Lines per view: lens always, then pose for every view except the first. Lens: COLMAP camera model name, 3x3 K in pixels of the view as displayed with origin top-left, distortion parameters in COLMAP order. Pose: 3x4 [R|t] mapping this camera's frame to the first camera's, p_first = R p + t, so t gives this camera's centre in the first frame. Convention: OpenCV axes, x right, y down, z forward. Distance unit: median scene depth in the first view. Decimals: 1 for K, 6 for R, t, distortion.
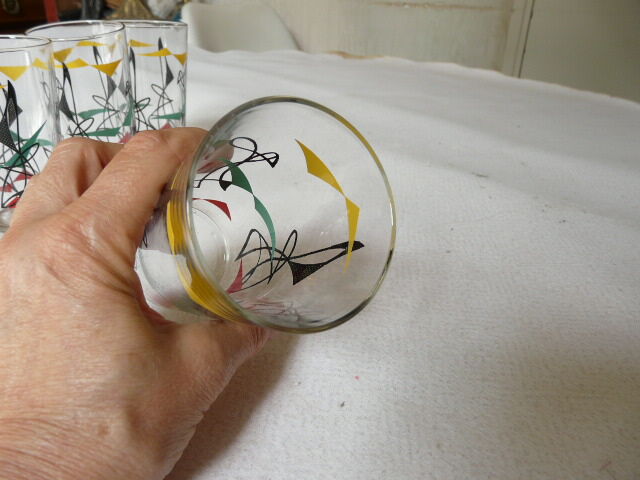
lens RADIAL K [[527.1, 0, 314.2], [0, 527.1, 237.8], [0, 0, 1]] dist [-0.058941, 0.054363]
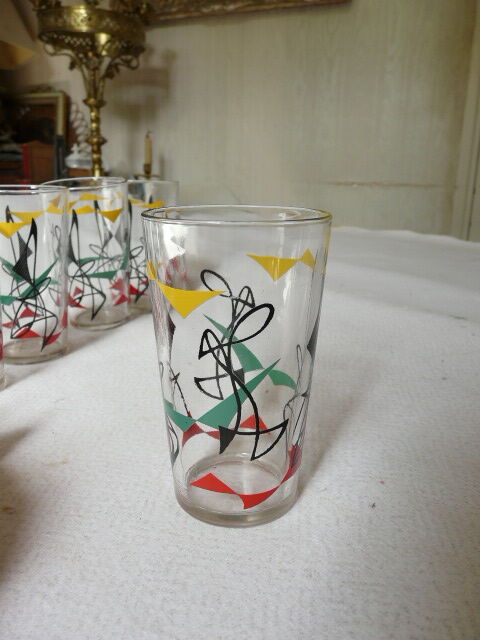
lens RADIAL K [[527.1, 0, 244.2], [0, 527.1, 320.7], [0, 0, 1]] dist [-0.058941, 0.054363]
pose [[0.999677, -0.005801, -0.024754, -0.086172], [0.001173, 0.983113, -0.182995, 0.081542], [0.025398, 0.182907, 0.982802, -0.021805]]
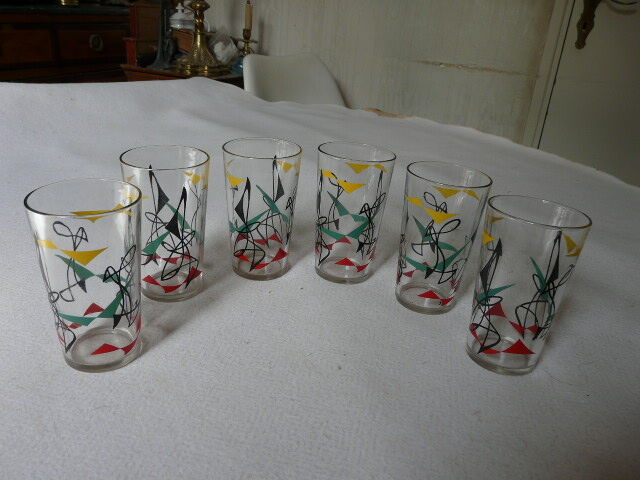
lens RADIAL K [[527.1, 0, 319.1], [0, 527.1, 242.3], [0, 0, 1]] dist [-0.058941, 0.054363]
pose [[0.995111, 0.079099, -0.059141, 0.041013], [-0.081581, 0.995831, -0.040800, -0.010088], [0.055667, 0.045426, 0.997416, -0.391915]]
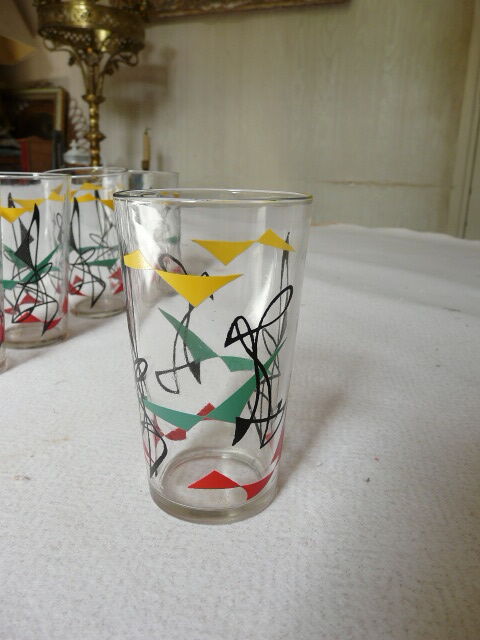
lens RADIAL K [[527.1, 0, 244.6], [0, 527.1, 320.6], [0, 0, 1]] dist [-0.058941, 0.054363]
pose [[0.999861, 0.004157, -0.016137, -0.089796], [-0.007050, 0.982976, -0.183597, 0.105888], [0.015099, 0.183685, 0.982869, -0.032268]]
